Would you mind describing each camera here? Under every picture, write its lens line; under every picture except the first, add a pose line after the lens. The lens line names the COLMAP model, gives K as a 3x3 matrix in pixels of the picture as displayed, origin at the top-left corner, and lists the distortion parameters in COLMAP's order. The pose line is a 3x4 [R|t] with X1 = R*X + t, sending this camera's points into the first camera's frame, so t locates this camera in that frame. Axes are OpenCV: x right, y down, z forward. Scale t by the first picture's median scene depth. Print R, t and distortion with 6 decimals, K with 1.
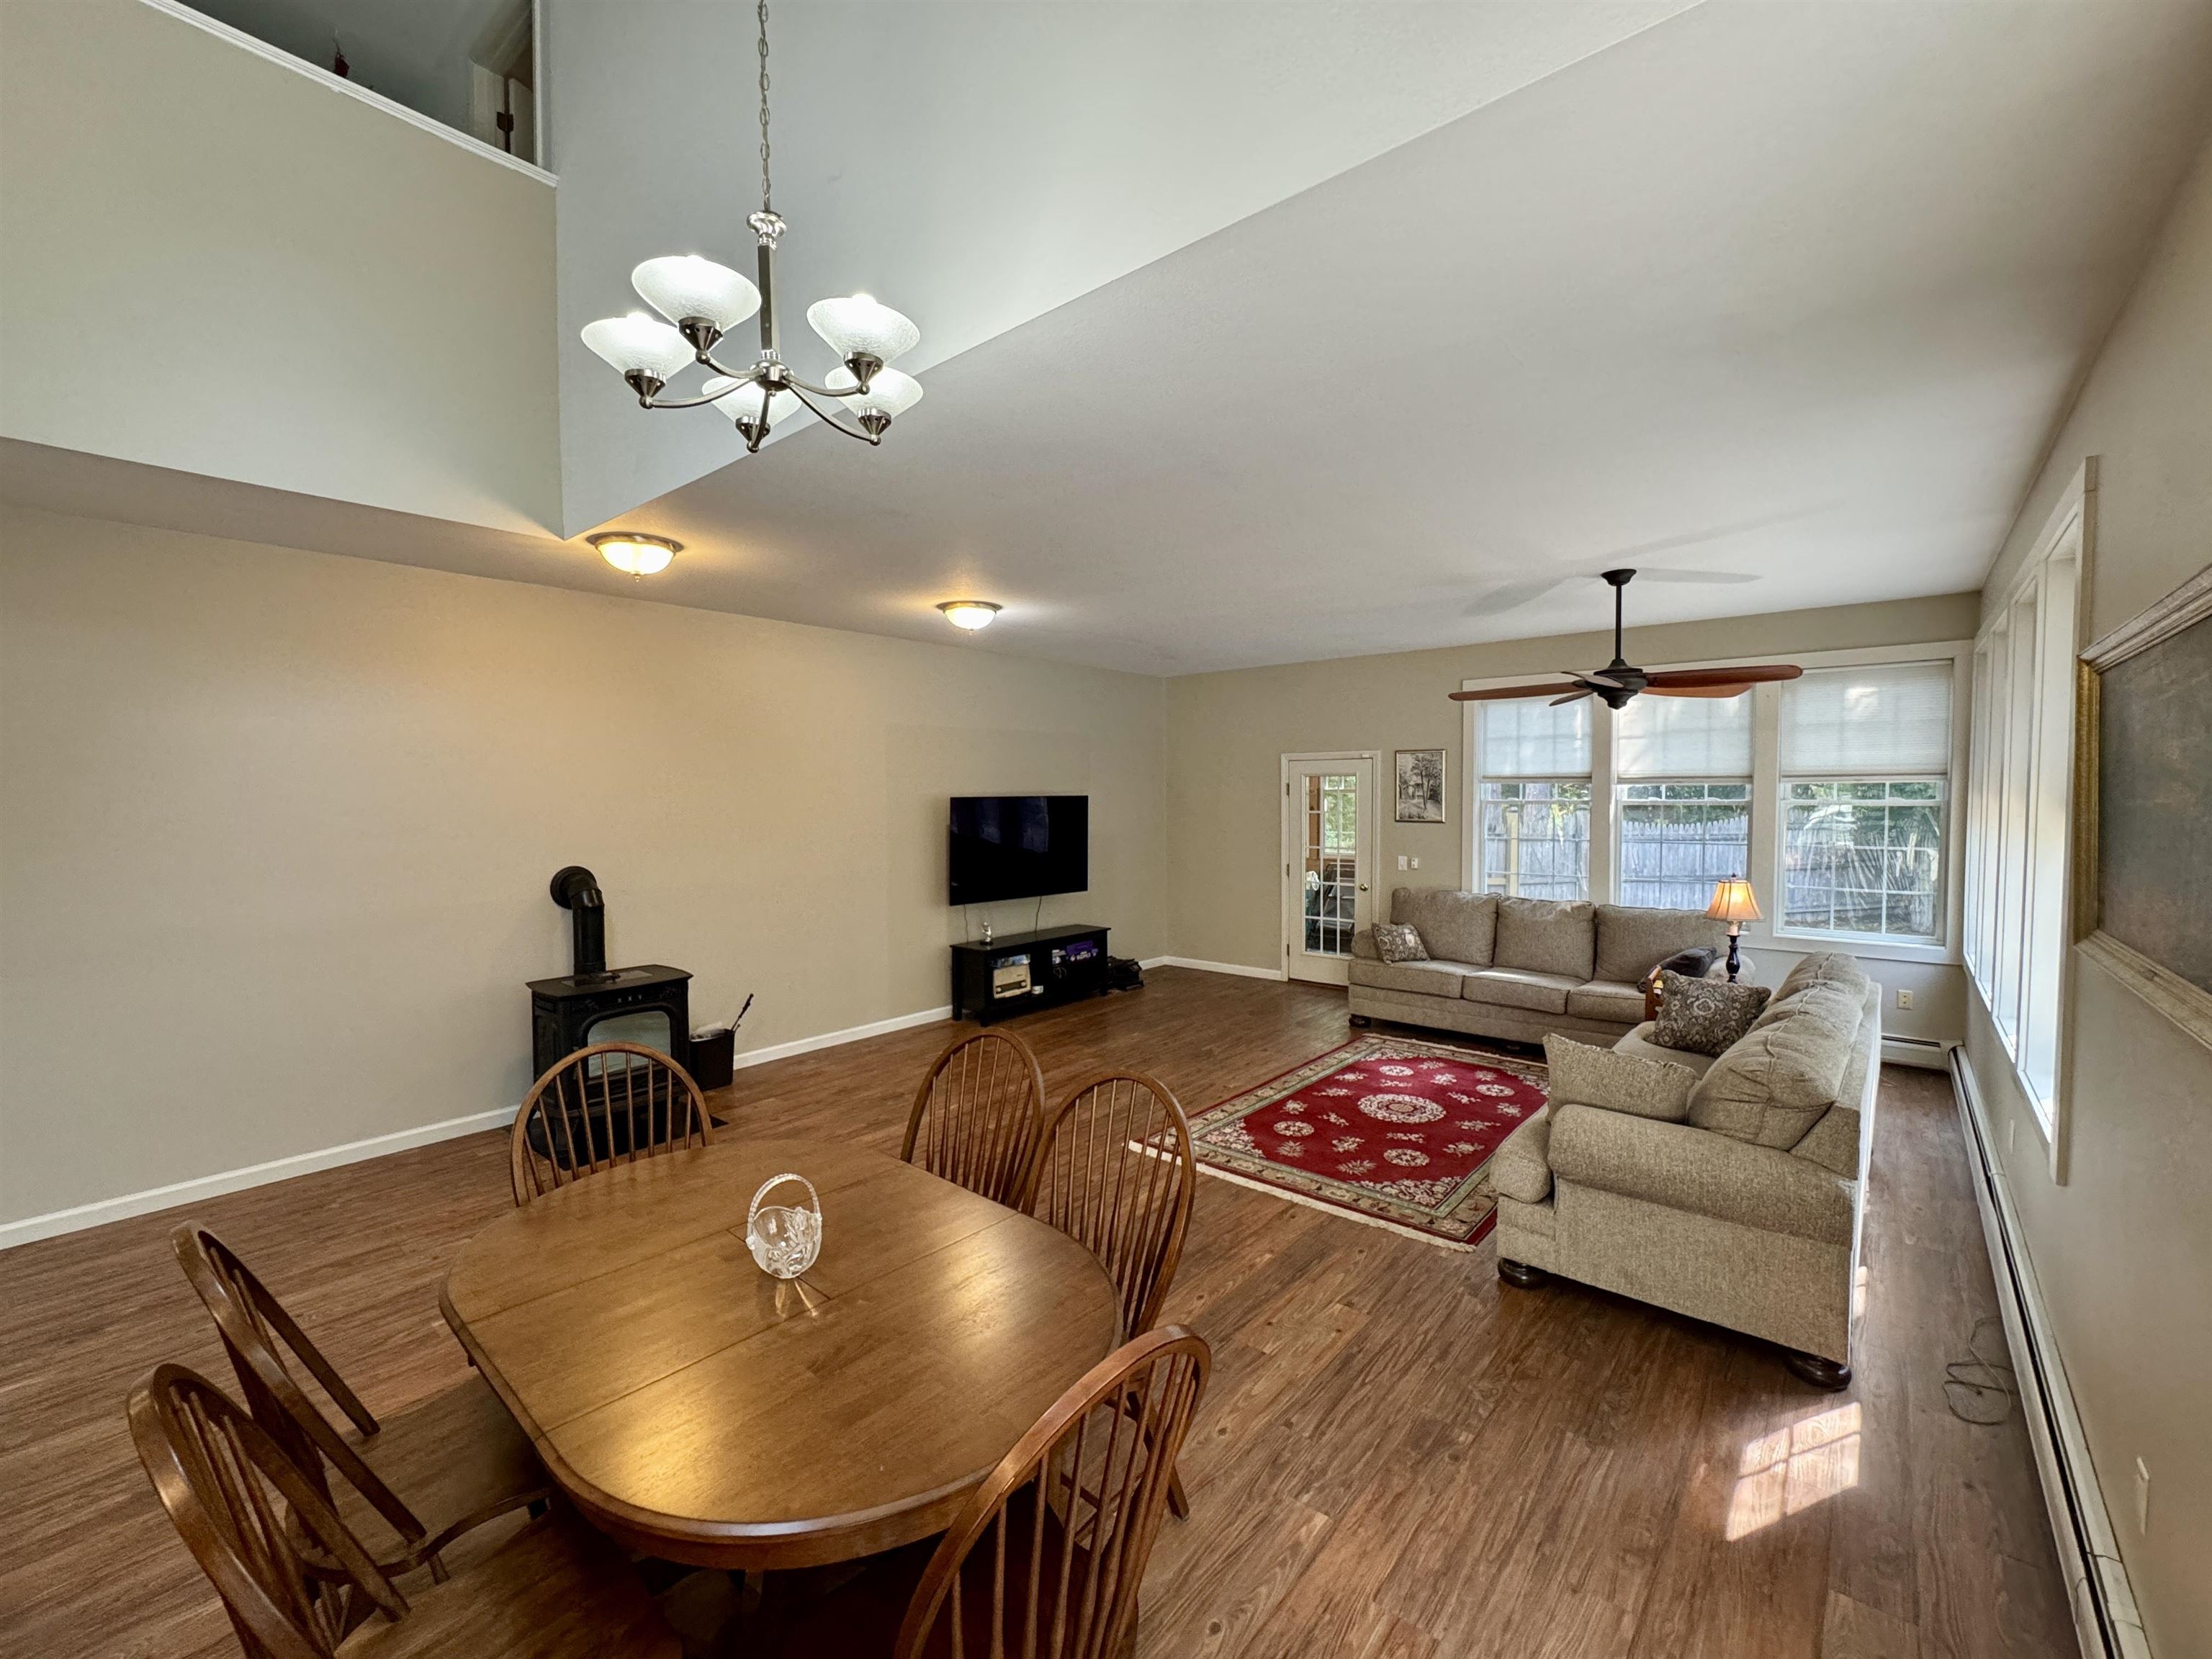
lens RADIAL K [[925.4, 0, 1108.5], [0, 925.4, 832.1], [0, 0, 1]] dist [-0.004001, 0.000478]
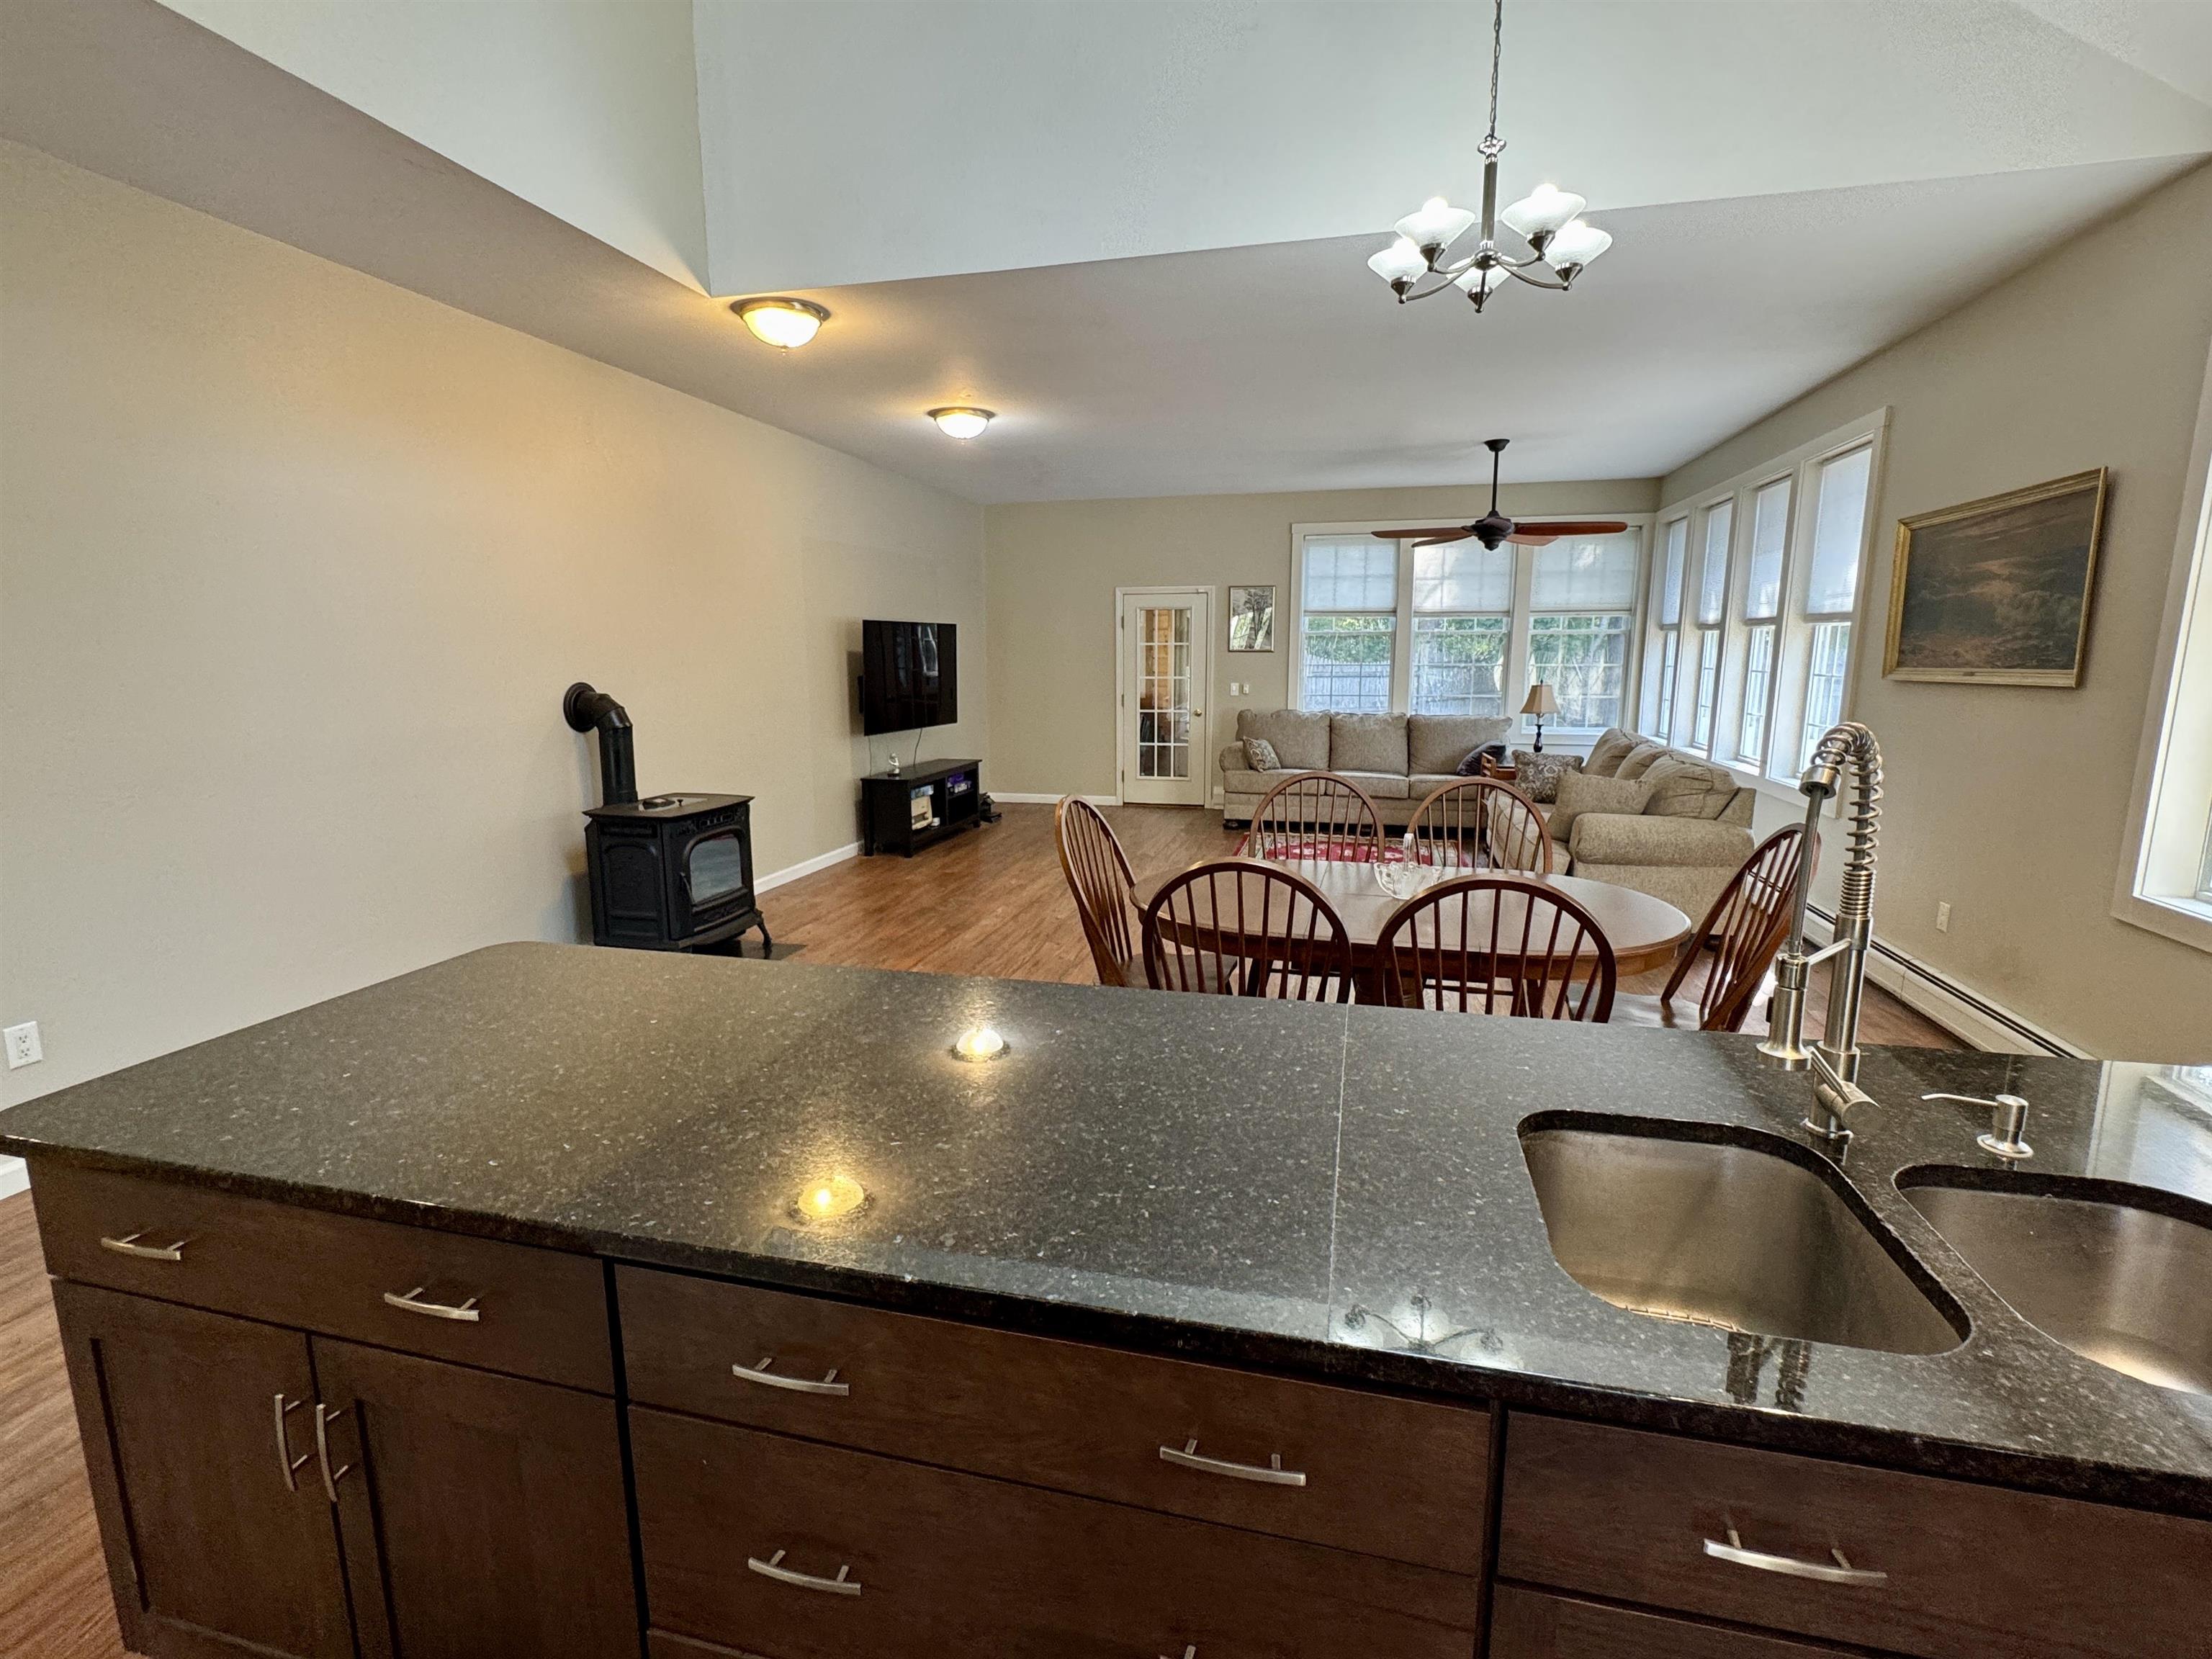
lens RADIAL K [[1029.2, 0, 1106.6], [0, 1029.2, 837.8], [0, 0, 1]] dist [-0.004734, 0.000950]
pose [[0.896930, -0.075608, 0.435660, -0.579134], [0.016655, 0.990350, 0.137585, 0.057667], [-0.441858, -0.116149, 0.889534, -0.090383]]
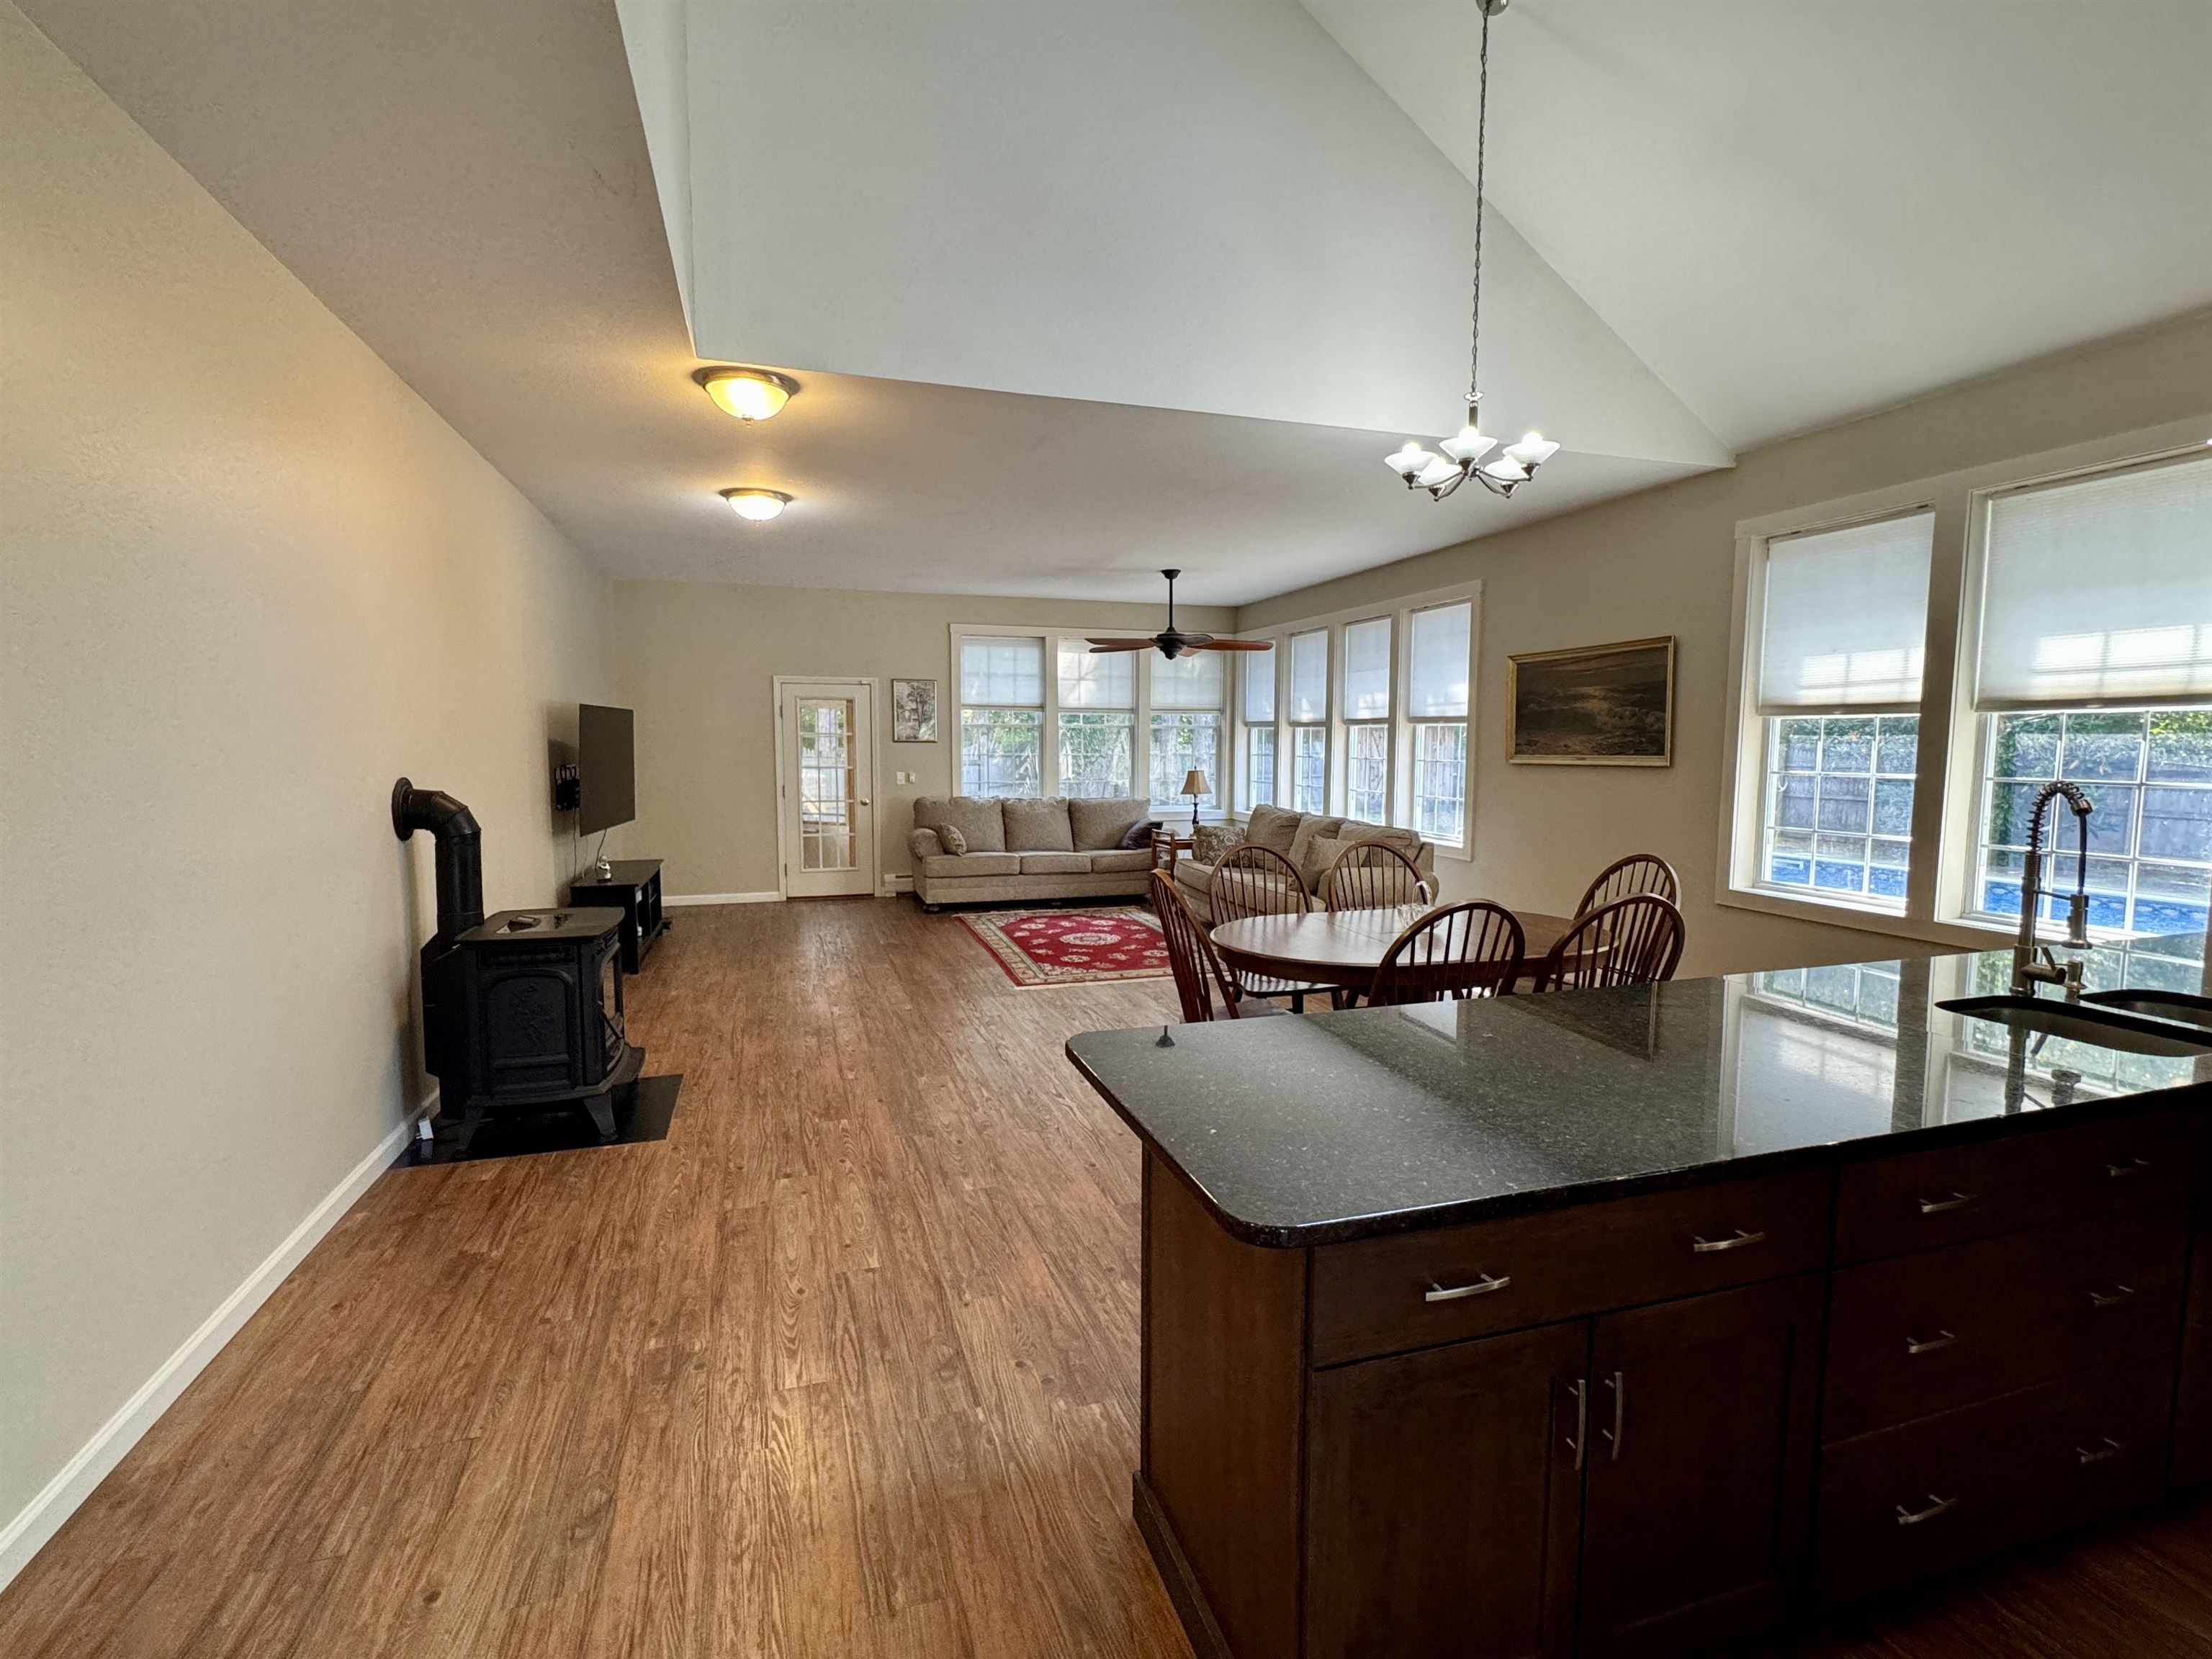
lens RADIAL K [[1029.2, 0, 1112.2], [0, 1029.2, 835.7], [0, 0, 1]] dist [-0.004734, 0.000950]
pose [[0.525705, -0.069751, 0.847803, -0.964040], [0.030905, 0.997541, 0.062907, 0.049509], [-0.850106, -0.006870, 0.526567, 0.167278]]
